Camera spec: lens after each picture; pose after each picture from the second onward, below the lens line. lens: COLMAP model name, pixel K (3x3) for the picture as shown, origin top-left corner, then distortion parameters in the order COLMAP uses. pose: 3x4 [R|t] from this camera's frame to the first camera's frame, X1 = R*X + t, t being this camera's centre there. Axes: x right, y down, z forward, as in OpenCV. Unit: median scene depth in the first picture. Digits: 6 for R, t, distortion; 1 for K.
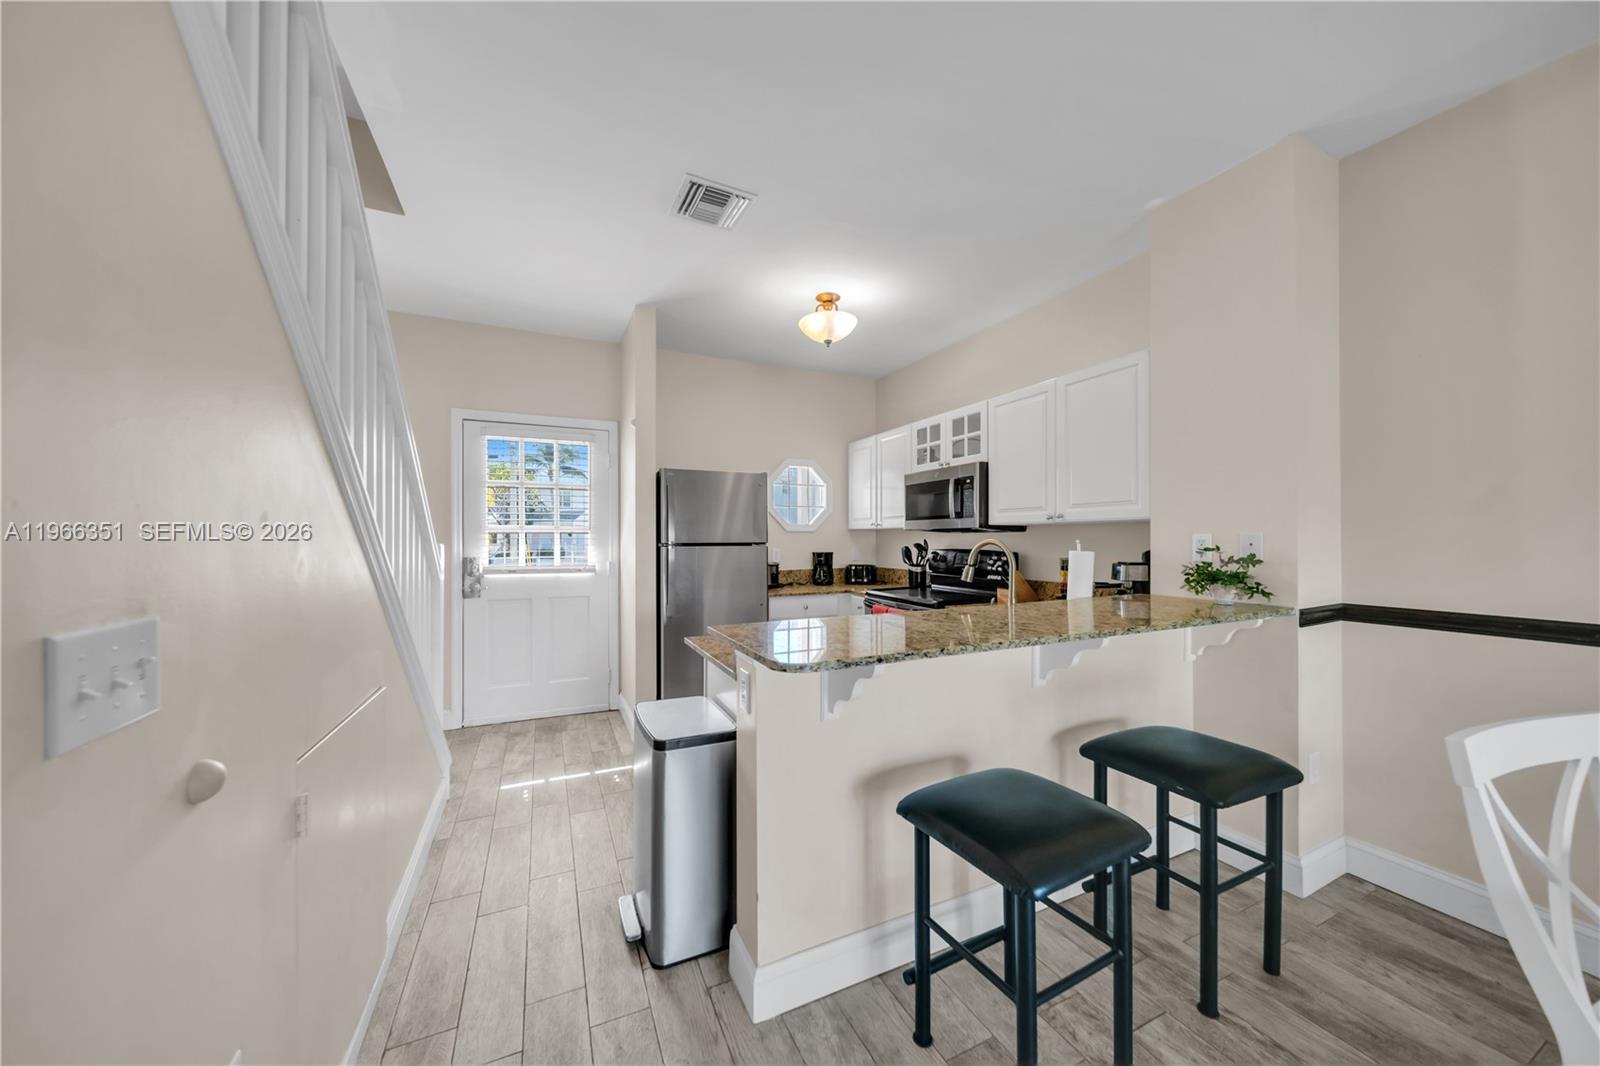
lens RADIAL K [[560.2, 0, 798.9], [0, 560.2, 540.0], [0, 0, 1]] dist [-0.000124, -0.000006]
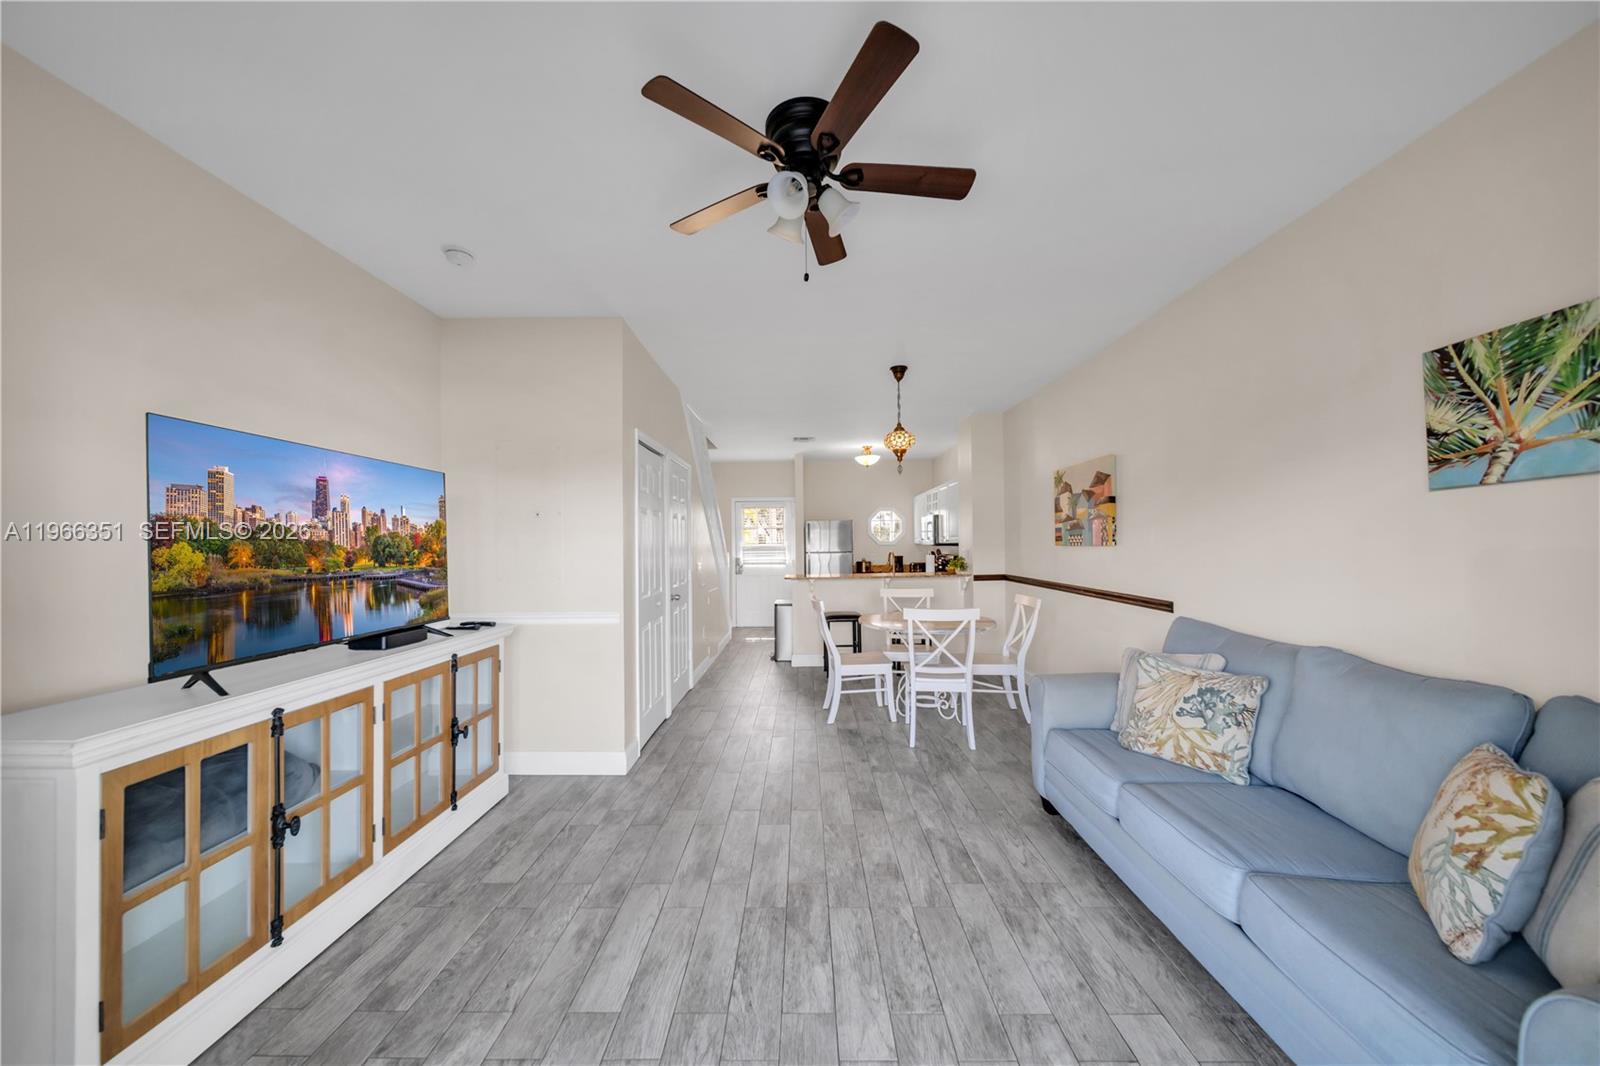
lens RADIAL K [[560.2, 0, 798.9], [0, 560.2, 540.0], [0, 0, 1]] dist [-0.000124, -0.000006]
pose [[0.904962, -0.010954, -0.425352, 0.704585], [0.007459, 0.999923, -0.009881, -0.021088], [0.425428, 0.005769, 0.904974, -1.117717]]
